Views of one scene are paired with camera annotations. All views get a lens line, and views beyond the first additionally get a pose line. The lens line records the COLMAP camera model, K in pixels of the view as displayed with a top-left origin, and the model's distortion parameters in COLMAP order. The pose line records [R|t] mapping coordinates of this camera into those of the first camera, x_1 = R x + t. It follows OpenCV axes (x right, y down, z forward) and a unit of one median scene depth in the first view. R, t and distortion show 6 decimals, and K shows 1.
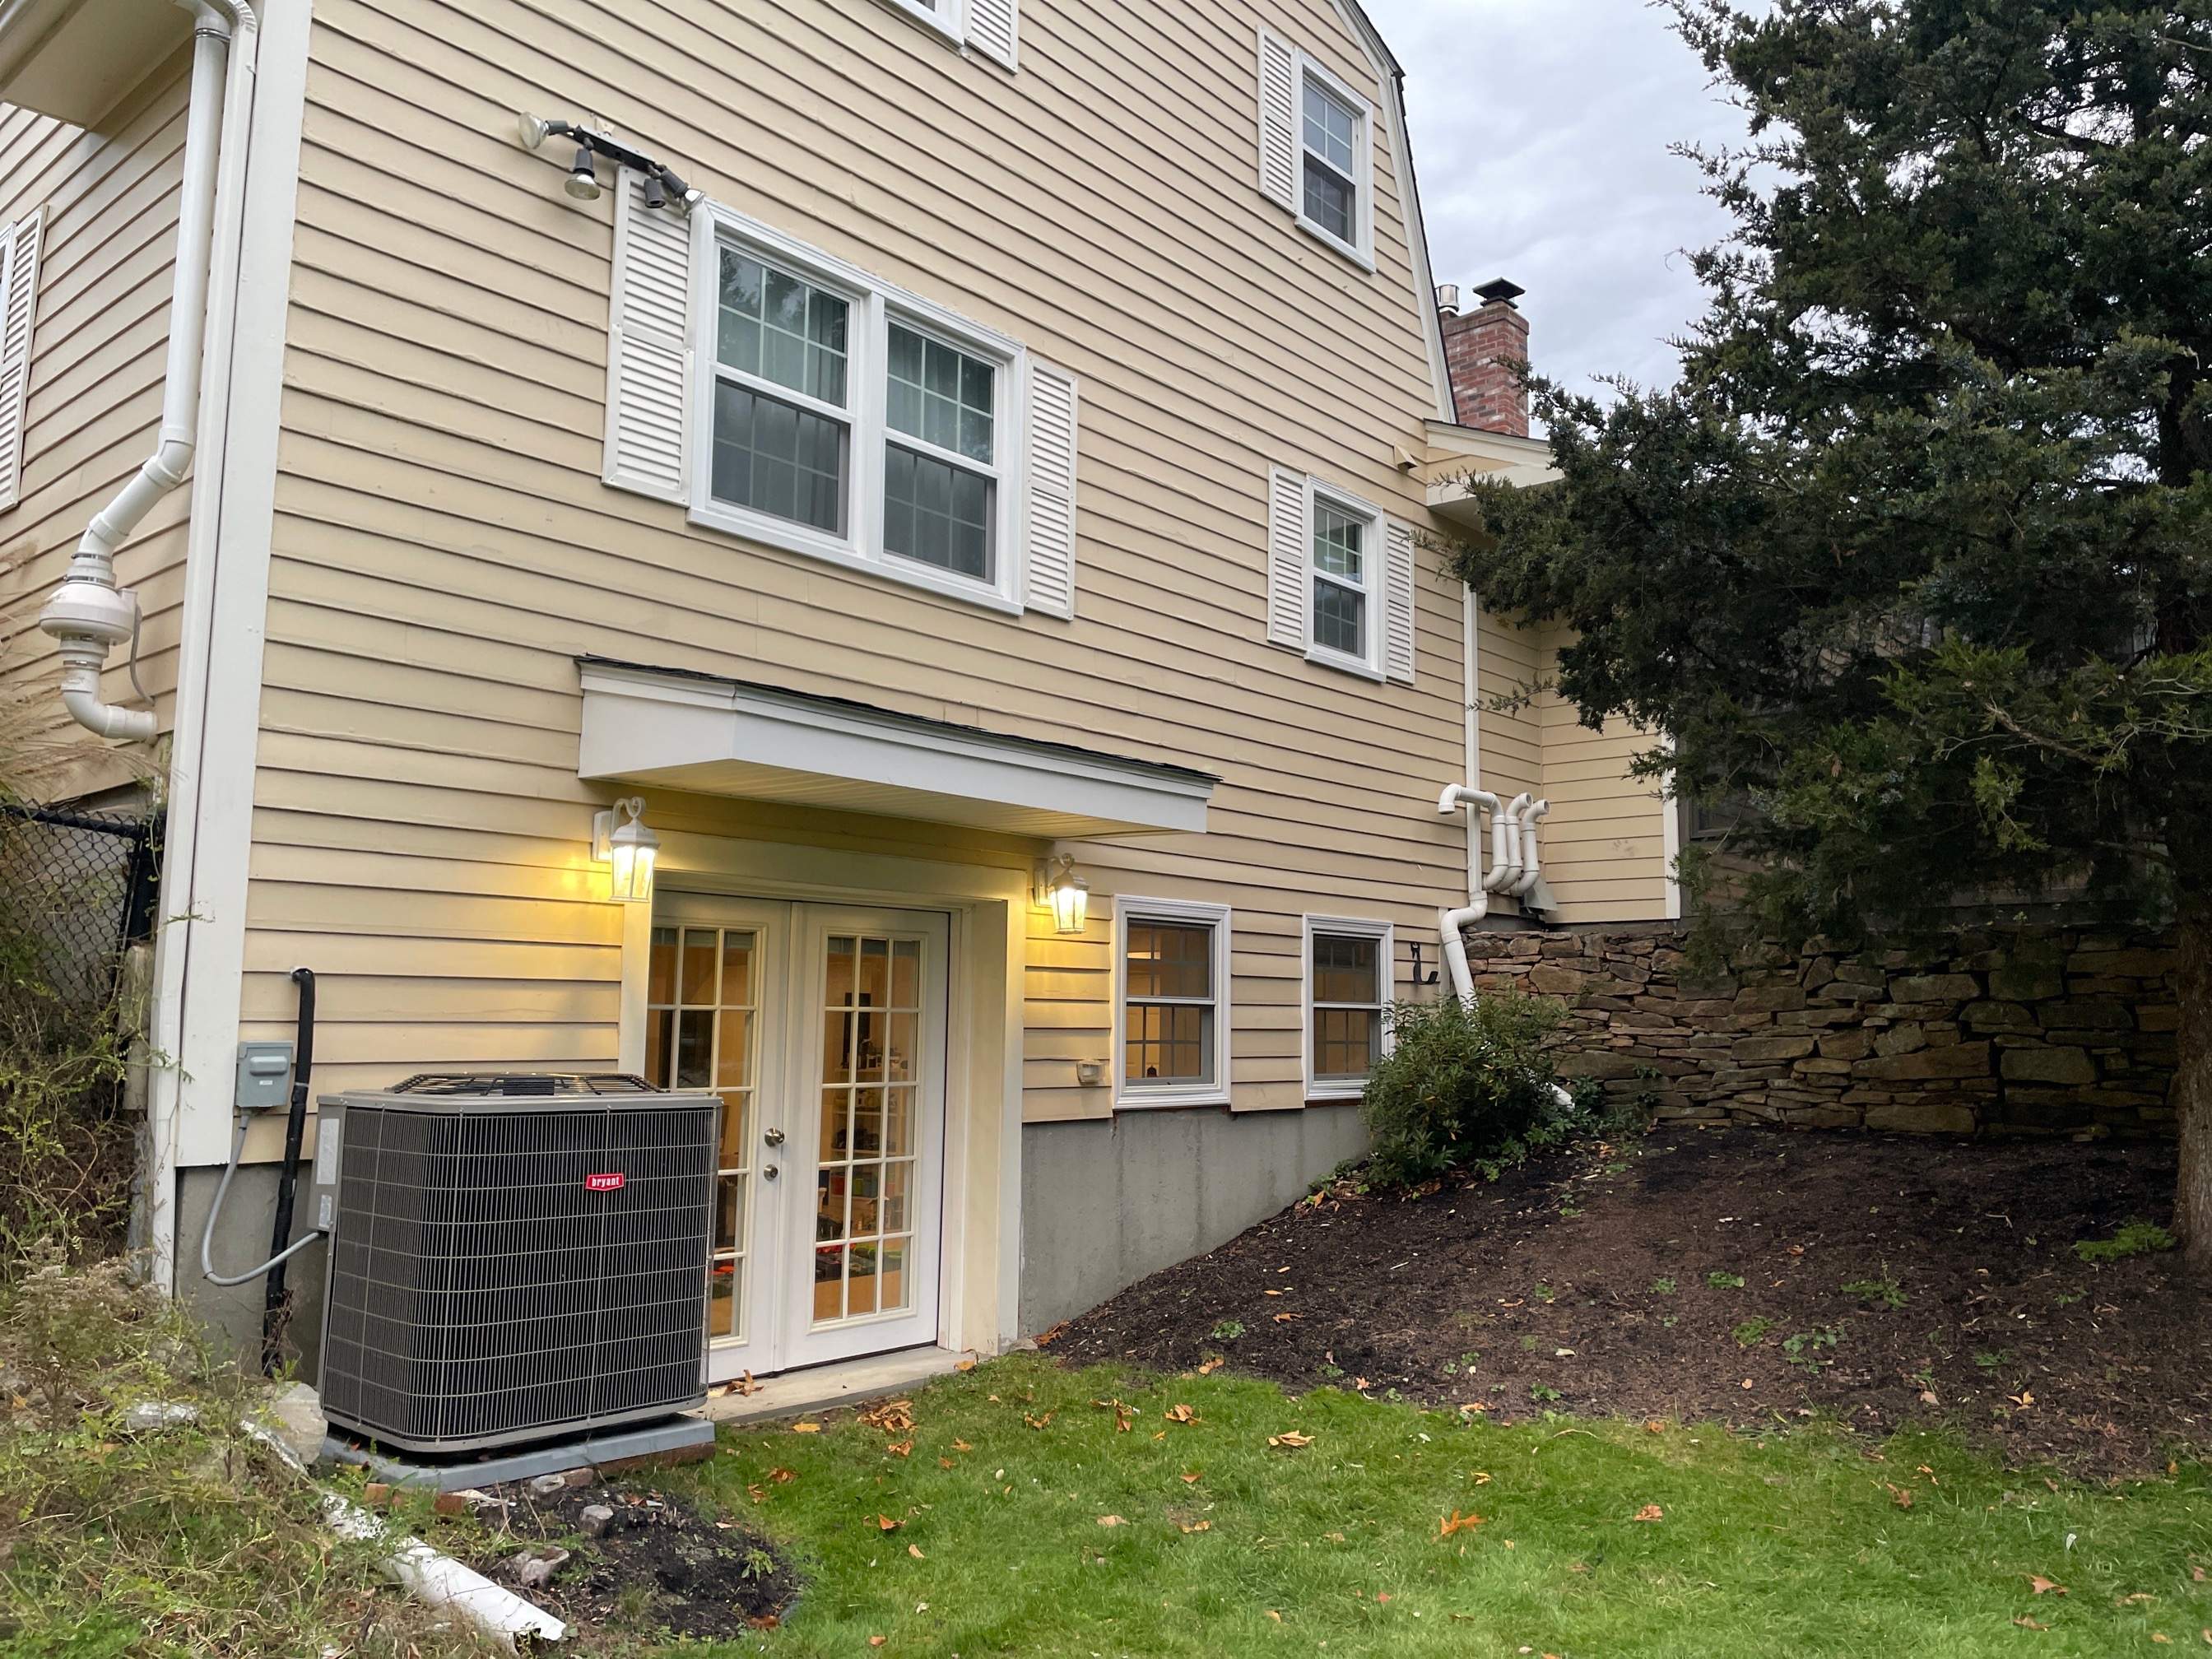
lens RADIAL K [[1657.3, 0, 1135.9], [0, 1657.3, 820.6], [0, 0, 1]] dist [0.093884, -0.123546]
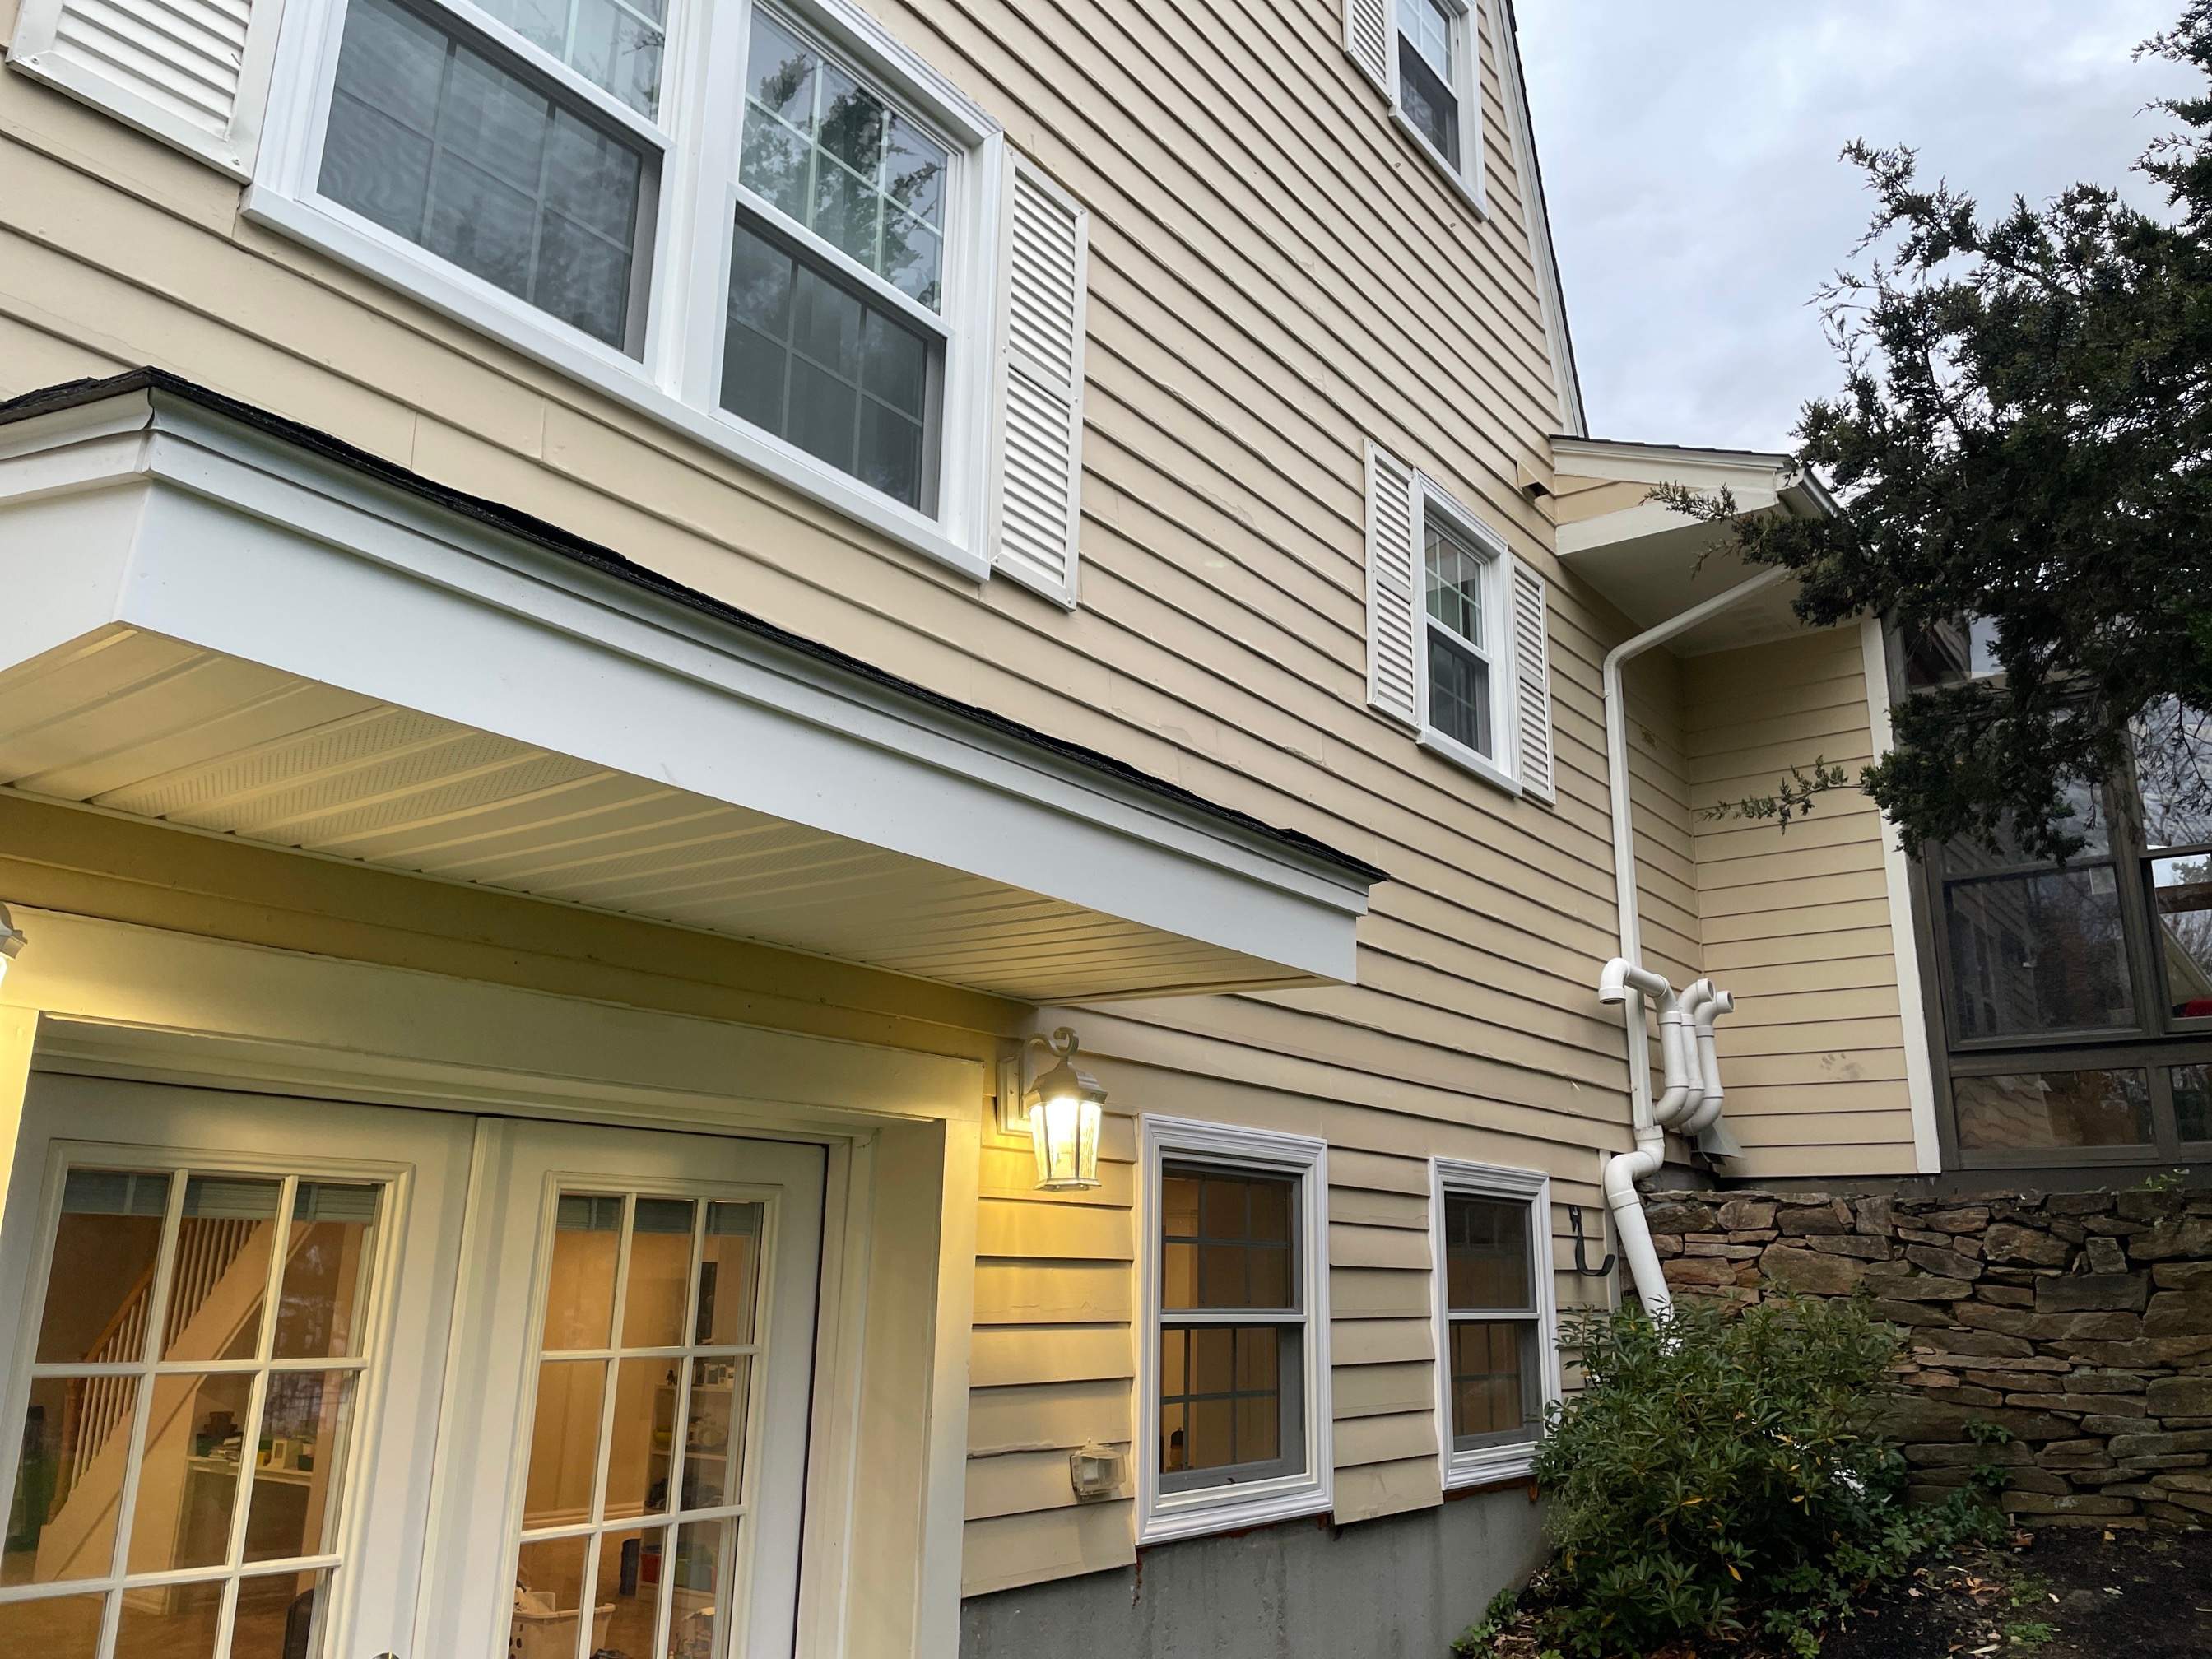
lens RADIAL K [[1657.3, 0, 1135.9], [0, 1657.3, 820.6], [0, 0, 1]] dist [0.093884, -0.123546]
pose [[0.998242, 0.021035, 0.055409, -0.041371], [-0.012780, 0.989301, -0.145328, 0.025743], [-0.057873, 0.144364, 0.987831, 0.407341]]
